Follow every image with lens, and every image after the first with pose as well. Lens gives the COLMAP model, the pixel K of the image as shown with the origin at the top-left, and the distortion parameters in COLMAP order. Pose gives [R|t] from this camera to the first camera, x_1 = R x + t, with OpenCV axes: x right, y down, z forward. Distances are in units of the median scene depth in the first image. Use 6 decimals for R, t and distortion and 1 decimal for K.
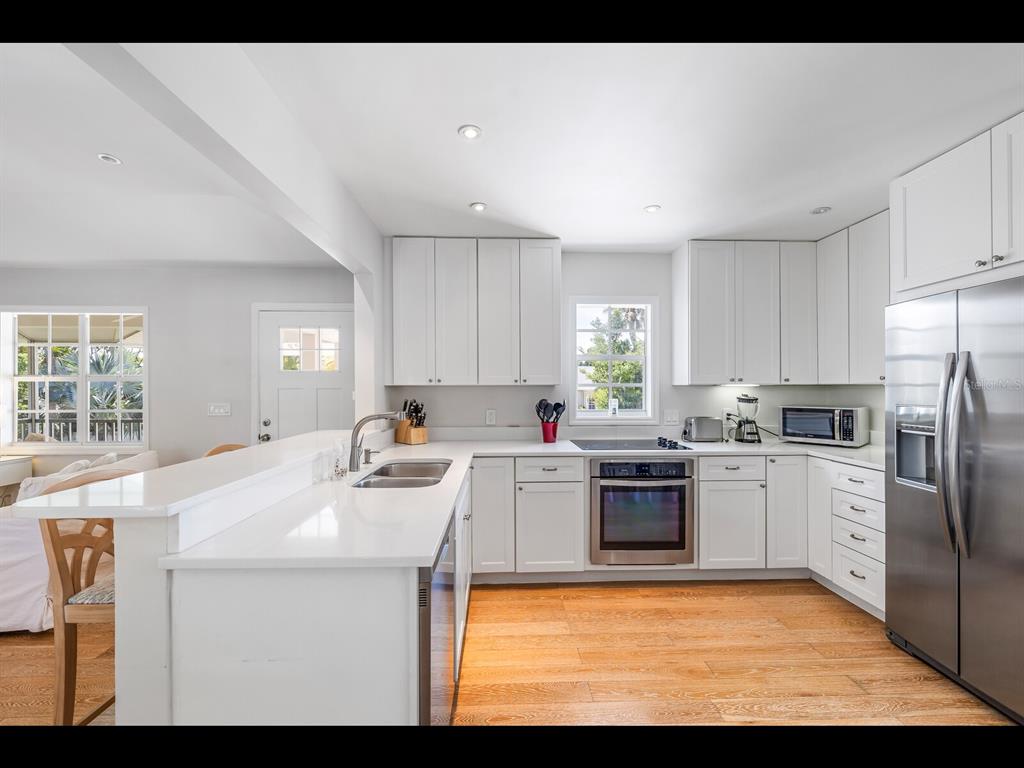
lens RADIAL K [[432.4, 0, 513.4], [0, 432.4, 388.3], [0, 0, 1]] dist [0.000441, -0.000326]
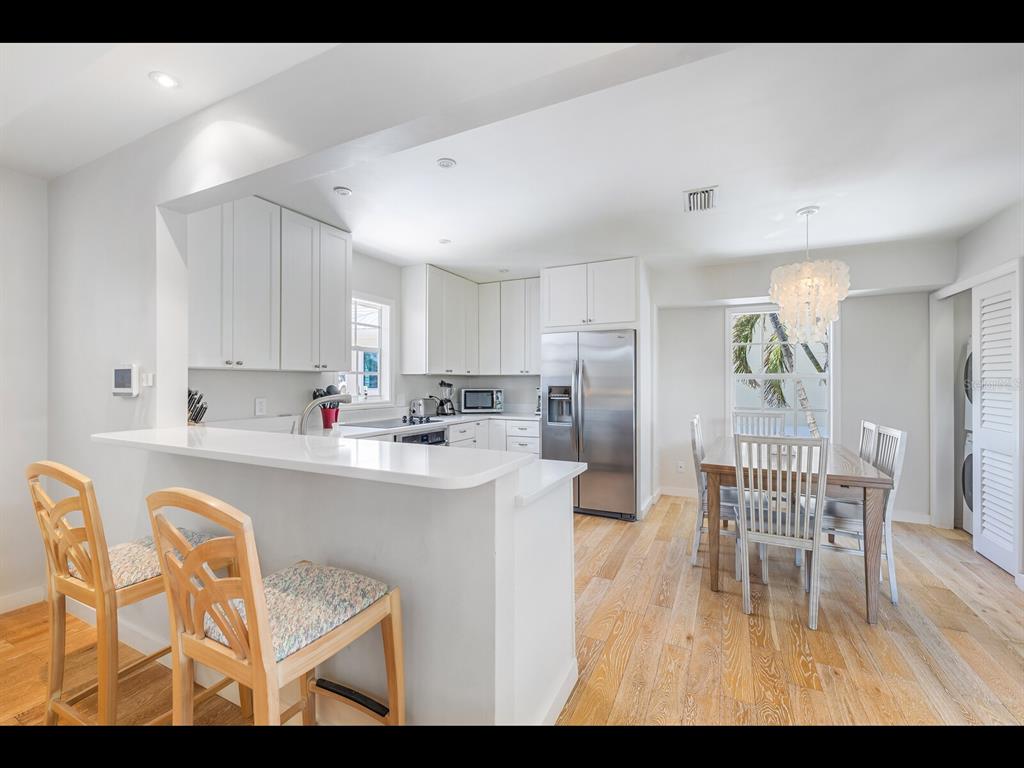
lens RADIAL K [[432.4, 0, 513.4], [0, 432.4, 388.3], [0, 0, 1]] dist [0.000441, -0.000326]
pose [[0.488741, -0.013912, 0.872318, -0.628309], [-0.010487, 0.999707, 0.021819, 0.003730], [-0.872366, -0.019812, 0.488452, 0.125155]]
